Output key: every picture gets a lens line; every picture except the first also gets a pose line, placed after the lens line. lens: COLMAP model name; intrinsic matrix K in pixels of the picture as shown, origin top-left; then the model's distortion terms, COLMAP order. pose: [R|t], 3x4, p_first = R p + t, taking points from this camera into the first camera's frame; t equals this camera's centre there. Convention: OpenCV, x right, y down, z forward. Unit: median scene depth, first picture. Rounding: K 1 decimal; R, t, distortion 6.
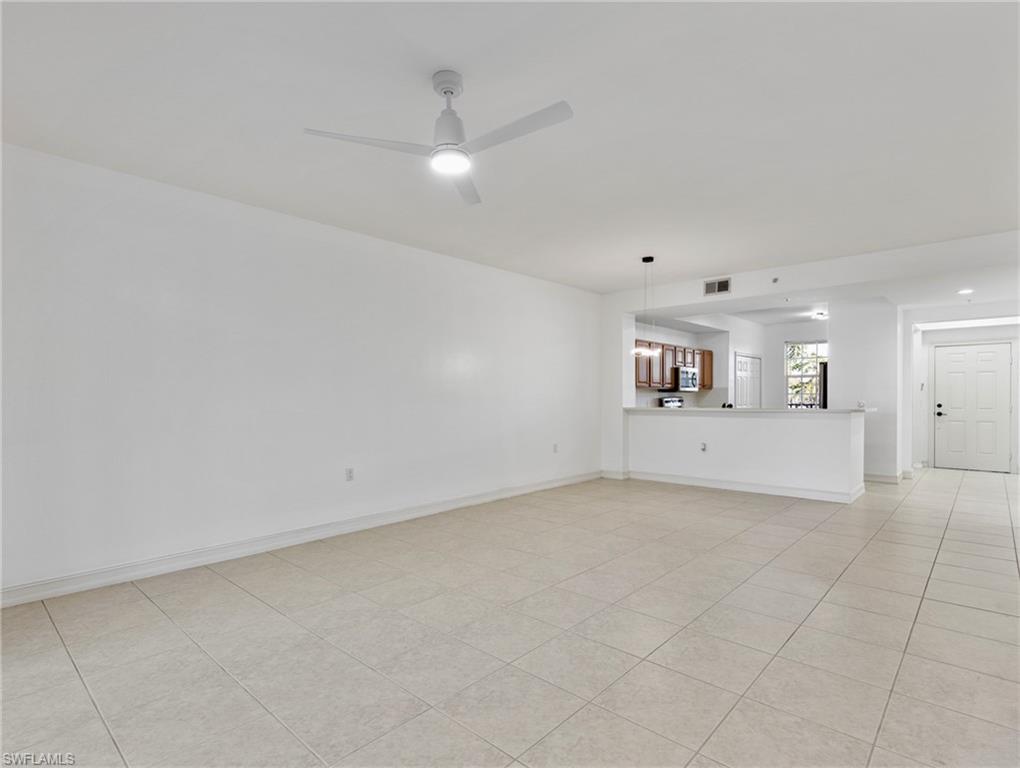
lens RADIAL K [[520.0, 0, 514.4], [0, 520.0, 401.9], [0, 0, 1]] dist [0.005855, -0.000461]
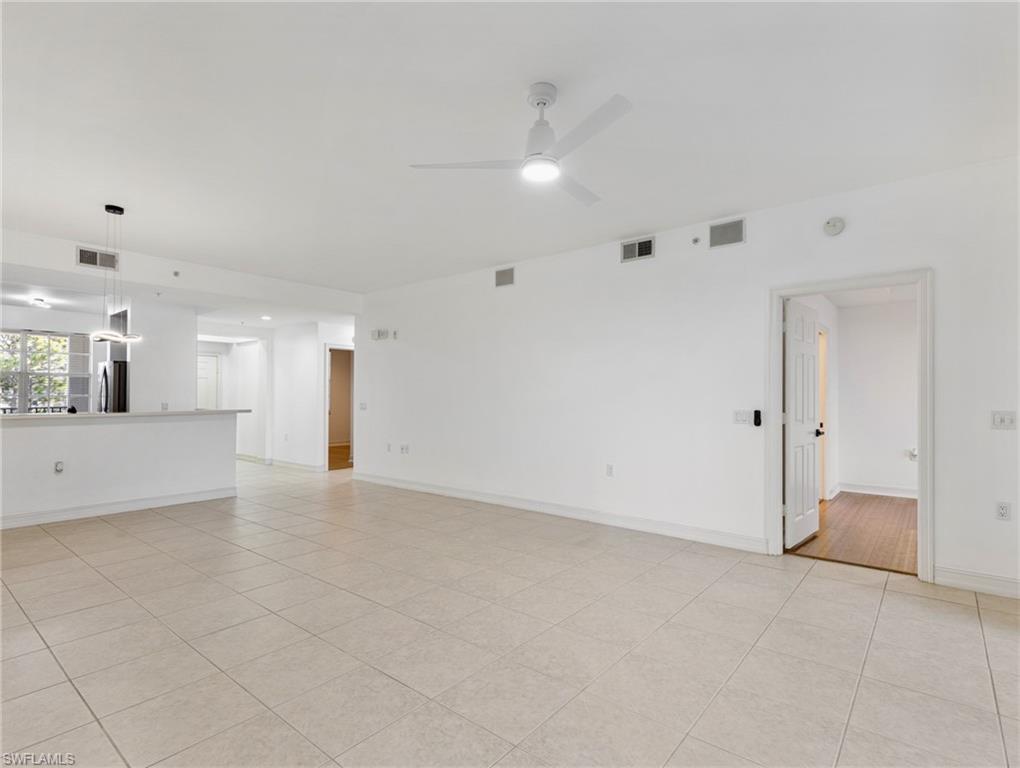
lens RADIAL K [[523.9, 0, 510.6], [0, 523.9, 389.8], [0, 0, 1]] dist [0.017468, -0.000914]
pose [[-0.045973, 0.015566, 0.998821, -0.368799], [0.012110, 0.999814, -0.015024, -0.003397], [-0.998869, 0.011405, -0.046153, 0.353707]]
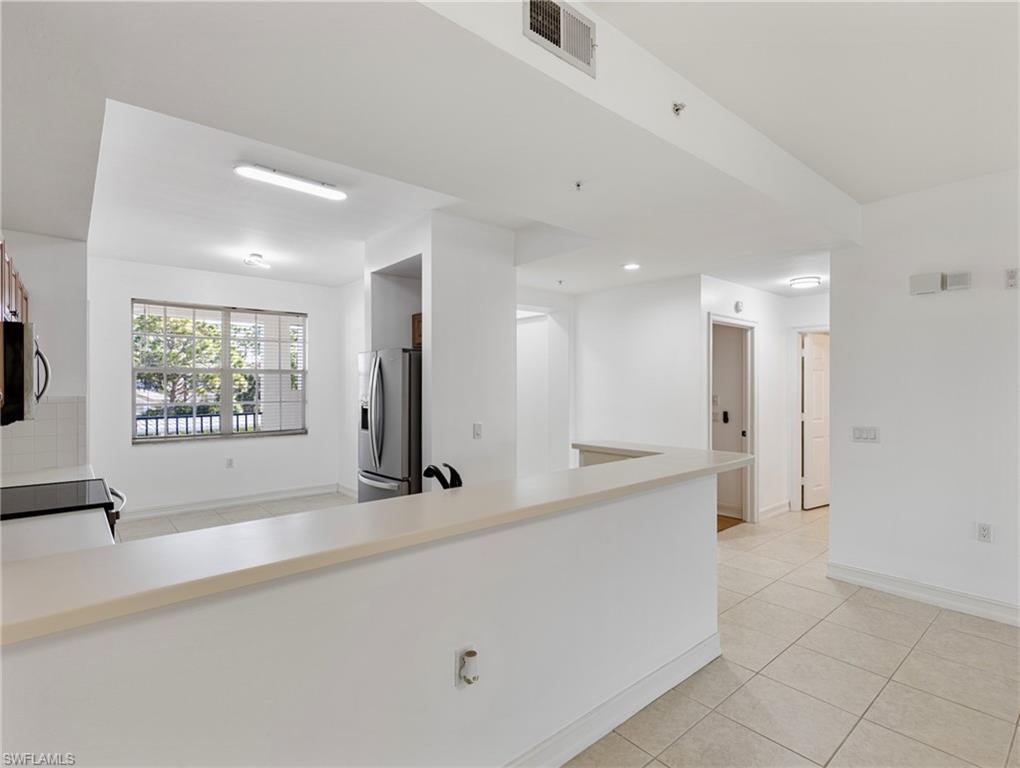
lens RADIAL K [[517.0, 0, 515.6], [0, 517.0, 387.1], [0, 0, 1]] dist [0.004280, 0.000408]
pose [[0.110770, -0.000654, 0.993846, 0.112904], [0.014128, 0.999900, -0.000917, -0.038193], [-0.993746, 0.014143, 0.110768, 0.843602]]
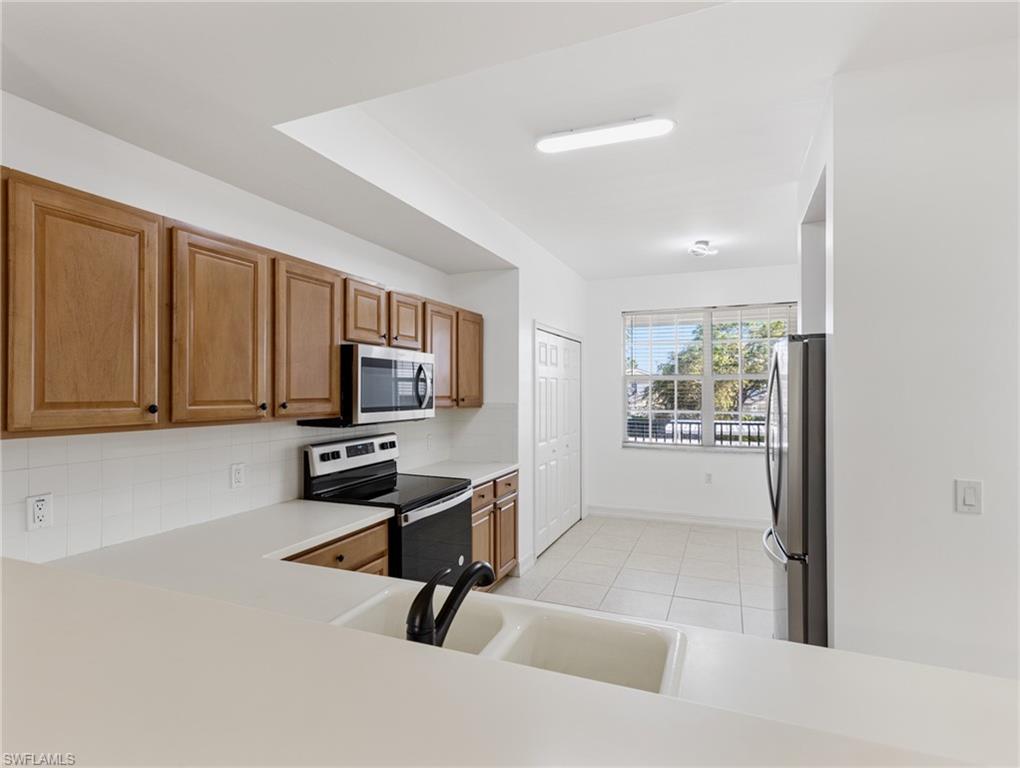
lens RADIAL K [[517.0, 0, 515.6], [0, 517.0, 387.1], [0, 0, 1]] dist [0.004280, 0.000408]
pose [[0.939659, 0.005870, 0.342063, 0.343239], [0.000829, 0.999811, -0.019433, -0.041860], [-0.342112, 0.018544, 0.939476, 0.783019]]
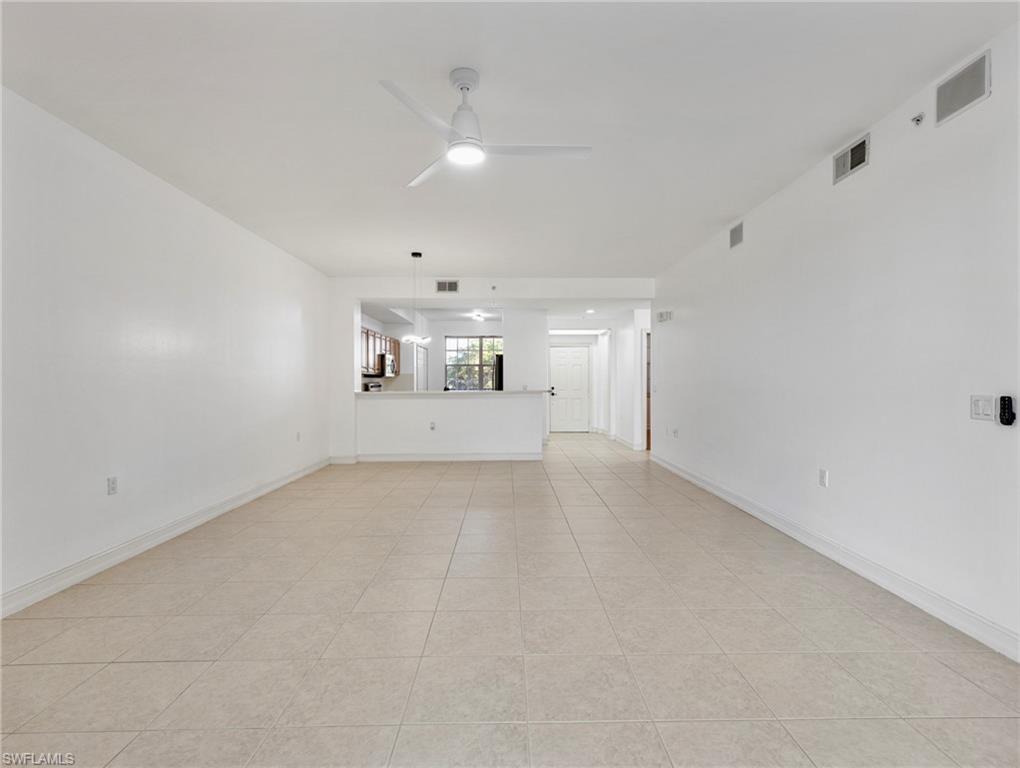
lens RADIAL K [[515.6, 0, 511.7], [0, 515.6, 385.5], [0, 0, 1]] dist [0.001825, -0.000568]
pose [[0.732016, -0.004540, 0.681273, -0.242829], [0.009823, 0.999944, -0.003892, 0.004551], [-0.681217, 0.009541, 0.732019, 0.056022]]
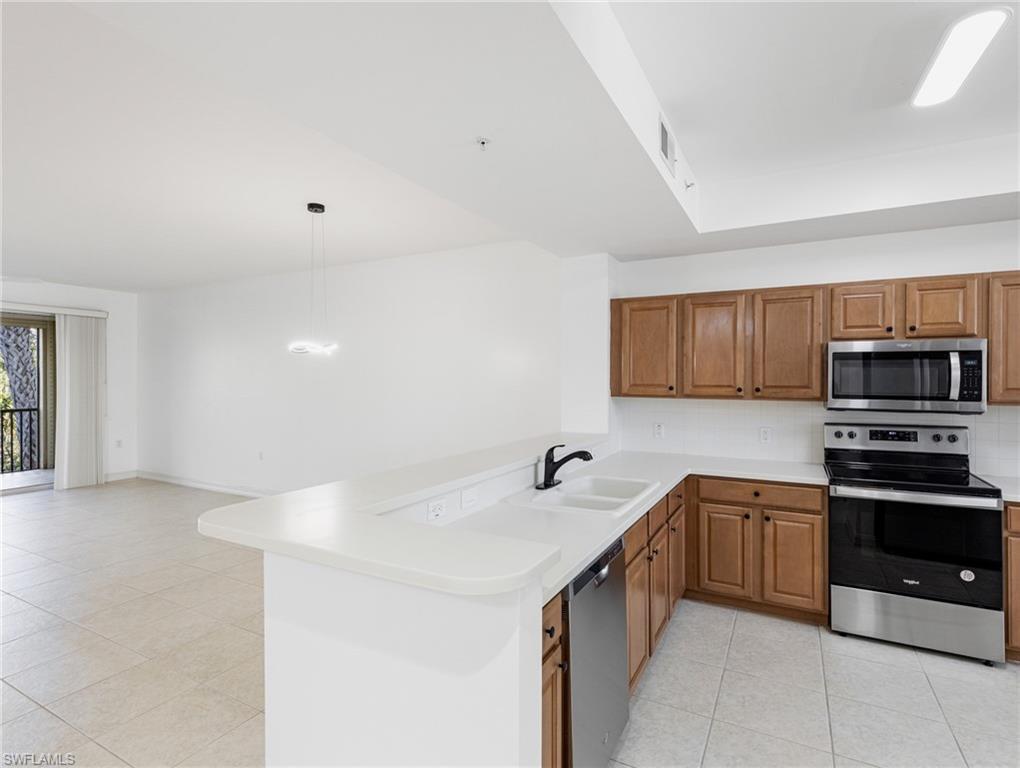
lens RADIAL K [[517.8, 0, 512.0], [0, 517.8, 376.7], [0, 0, 1]] dist [0.004625, -0.001055]
pose [[0.242274, 0.002441, -0.970205, 0.699459], [-0.015225, 0.999883, -0.001286, -0.044643], [0.970088, 0.015083, 0.242283, 0.790092]]
